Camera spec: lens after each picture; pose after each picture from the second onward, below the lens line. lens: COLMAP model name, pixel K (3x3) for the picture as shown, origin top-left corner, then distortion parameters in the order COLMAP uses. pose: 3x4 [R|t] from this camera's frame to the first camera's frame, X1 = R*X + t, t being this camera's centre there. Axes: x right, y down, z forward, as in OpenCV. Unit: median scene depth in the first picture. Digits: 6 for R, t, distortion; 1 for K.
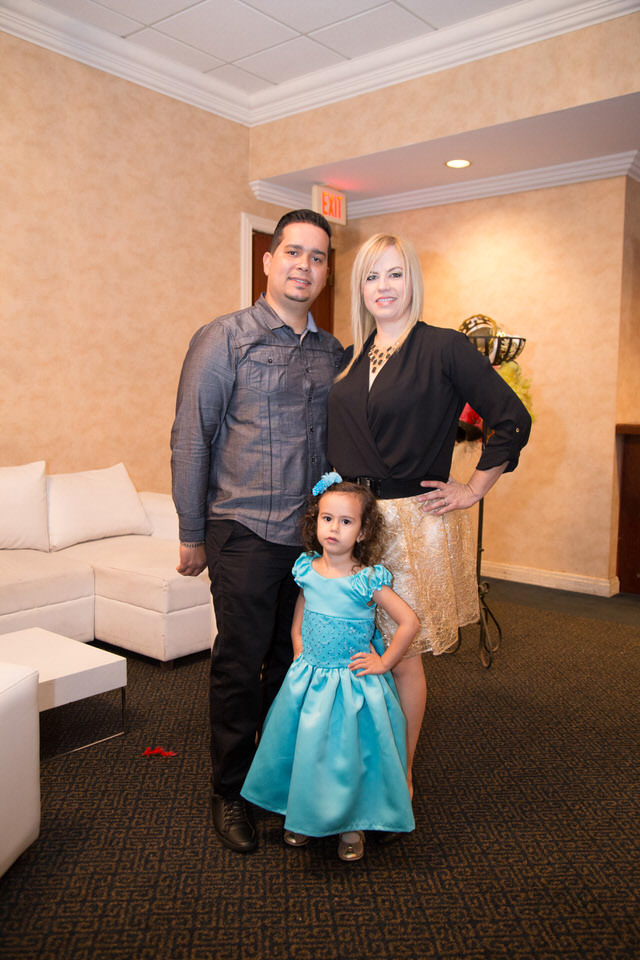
lens RADIAL K [[795.8, 0, 318.2], [0, 795.8, 487.6], [0, 0, 1]] dist [-0.070990, 0.090626]
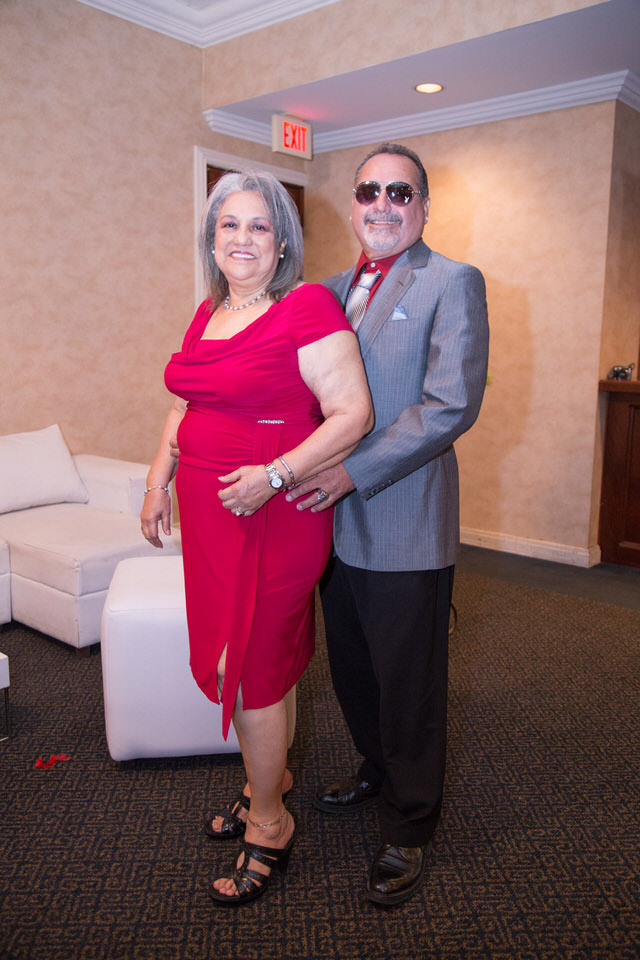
lens RADIAL K [[800.4, 0, 325.5], [0, 800.4, 482.9], [0, 0, 1]] dist [-0.058555, 0.079112]
pose [[0.999921, 0.000952, -0.012541, 0.075207], [-0.000141, 0.997917, 0.064503, -0.022316], [0.012576, -0.064497, 0.997839, 0.072899]]
